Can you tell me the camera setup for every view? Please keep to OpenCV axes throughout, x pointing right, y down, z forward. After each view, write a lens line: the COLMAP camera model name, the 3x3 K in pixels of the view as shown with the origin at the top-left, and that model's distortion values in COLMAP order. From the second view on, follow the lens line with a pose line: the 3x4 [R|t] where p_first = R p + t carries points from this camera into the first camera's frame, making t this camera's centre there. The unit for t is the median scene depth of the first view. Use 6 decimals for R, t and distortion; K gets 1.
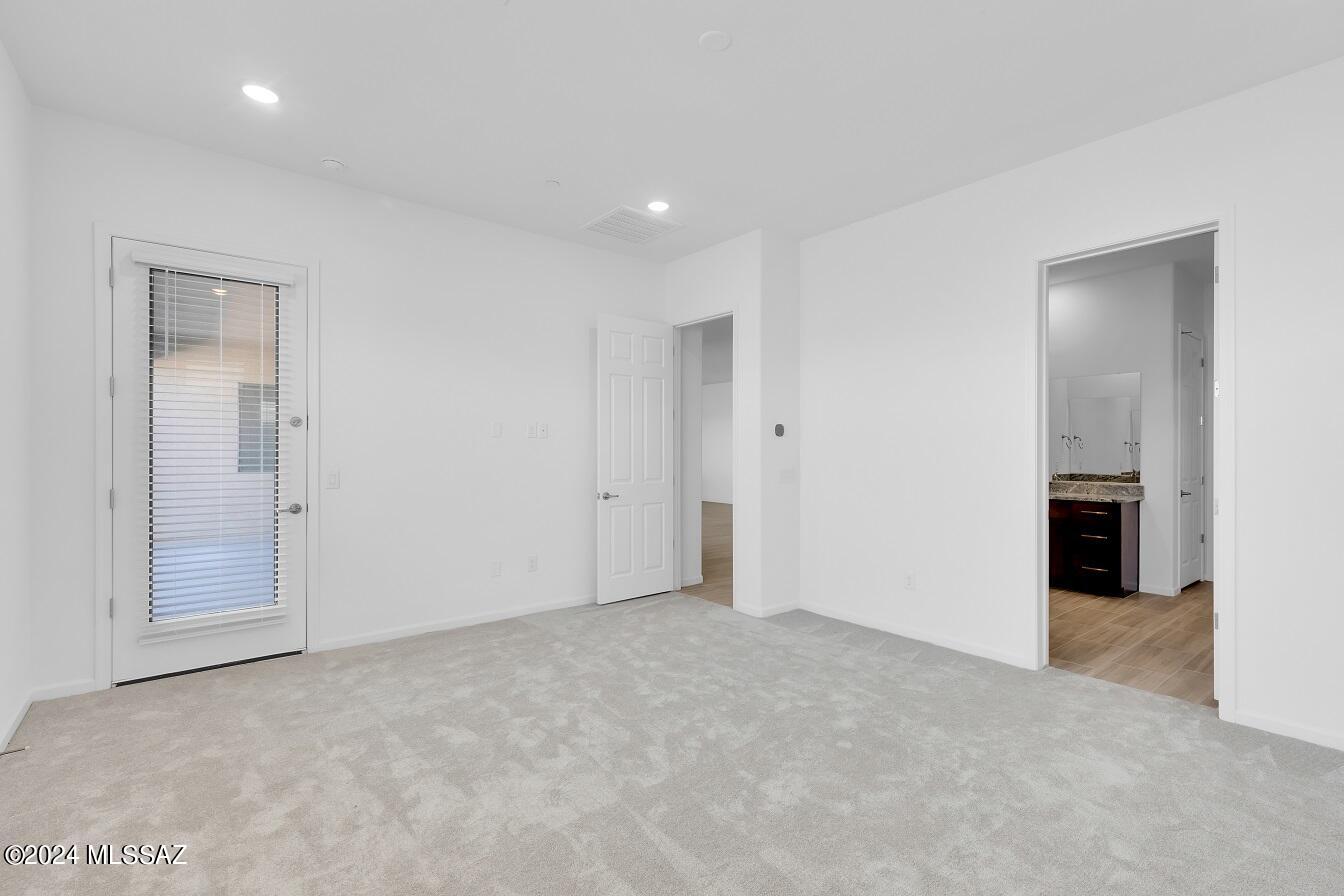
lens RADIAL K [[608.3, 0, 672.0], [0, 608.3, 448.0], [0, 0, 1]] dist [-0.000658, -0.000014]
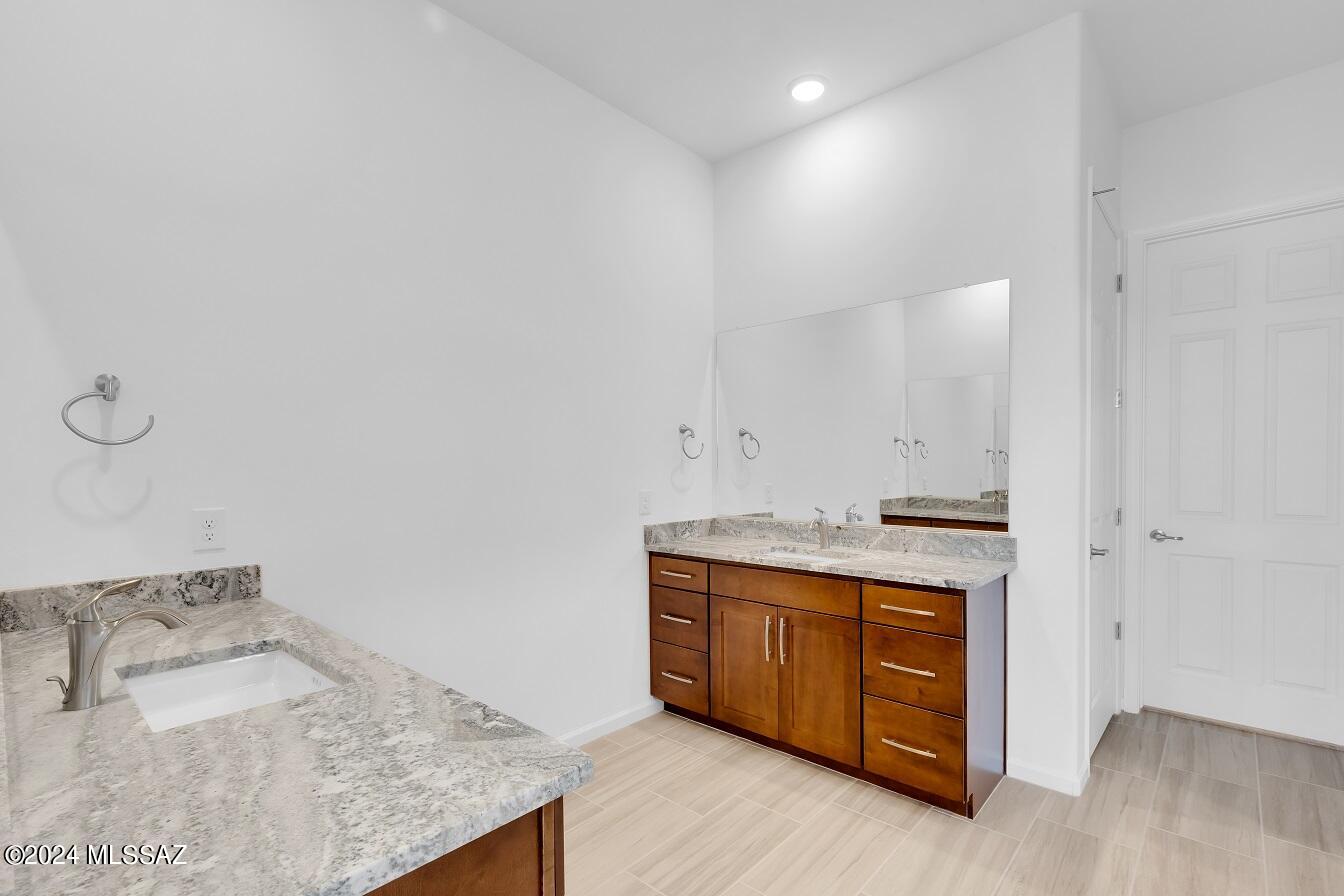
lens RADIAL K [[607.4, 0, 666.4], [0, 607.4, 479.1], [0, 0, 1]] dist [-0.000655, -0.000122]
pose [[0.989421, -0.011554, 0.144613, 0.458674], [0.008097, 0.999668, 0.024469, 0.007152], [-0.144848, -0.023039, 0.989186, 0.598000]]
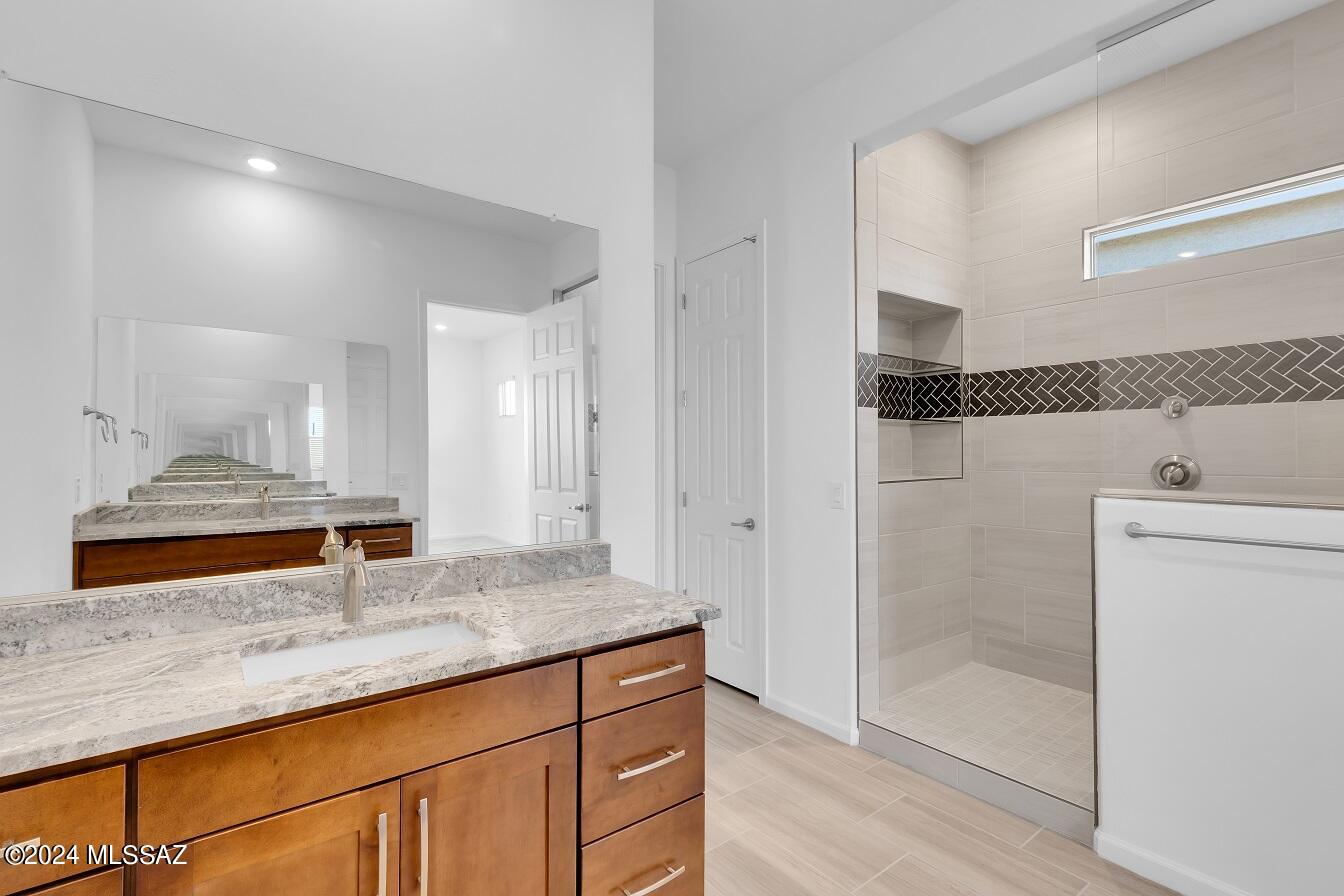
lens RADIAL K [[608.3, 0, 672.0], [0, 608.3, 448.0], [0, 0, 1]] dist [-0.000658, -0.000014]
pose [[0.020775, 0.003751, 0.999777, 0.410288], [-0.003757, 0.999986, -0.003673, 0.006167], [-0.999777, -0.003680, 0.020789, 0.921302]]
